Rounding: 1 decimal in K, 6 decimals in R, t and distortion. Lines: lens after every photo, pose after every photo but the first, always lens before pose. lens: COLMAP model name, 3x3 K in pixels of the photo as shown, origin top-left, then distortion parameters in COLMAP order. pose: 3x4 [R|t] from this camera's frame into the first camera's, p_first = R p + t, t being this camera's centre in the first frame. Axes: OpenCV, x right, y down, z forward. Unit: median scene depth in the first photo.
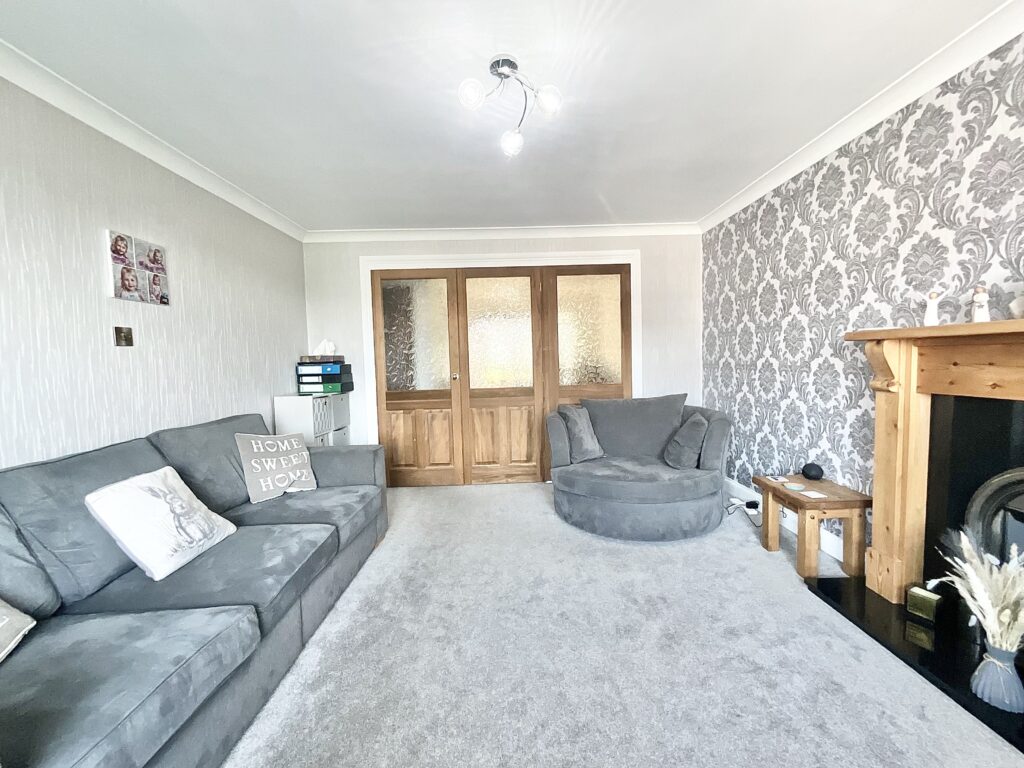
lens RADIAL K [[418.4, 0, 509.3], [0, 418.4, 384.0], [0, 0, 1]] dist [0.000019, 0.000116]
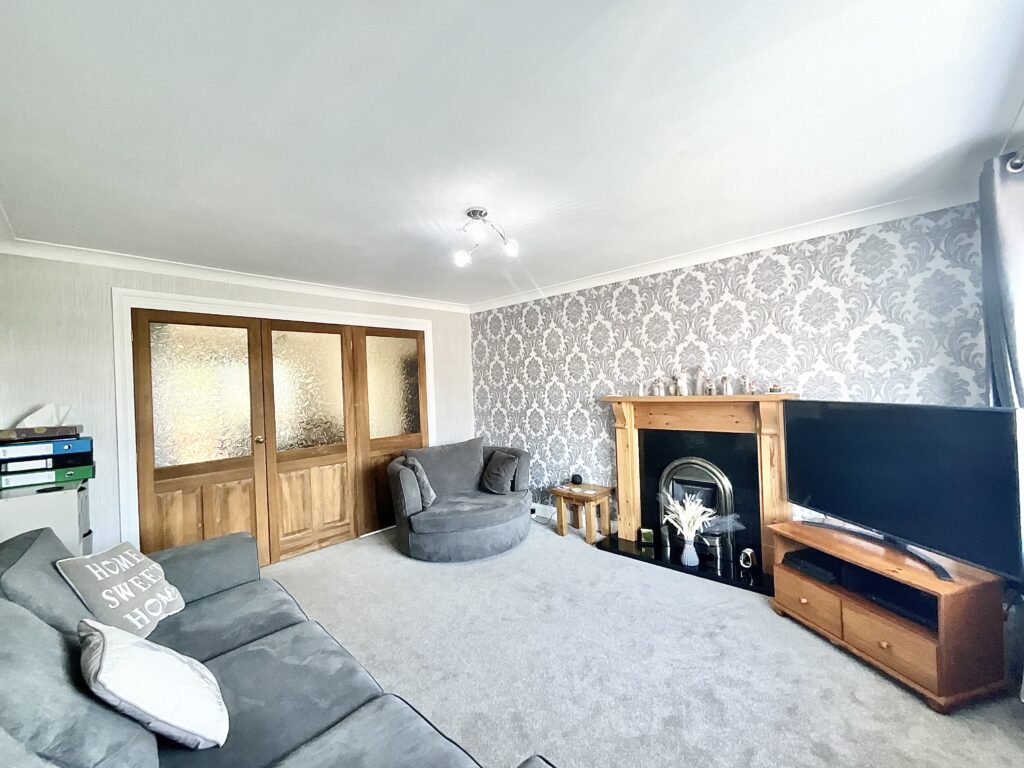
lens RADIAL K [[418.4, 0, 515.2], [0, 418.4, 383.6], [0, 0, 1]] dist [0.000019, 0.000116]
pose [[0.697509, 0.003751, 0.716566, -0.566759], [0.062737, 0.995827, -0.066282, -0.064123], [-0.713824, 0.091188, 0.694363, 0.005893]]
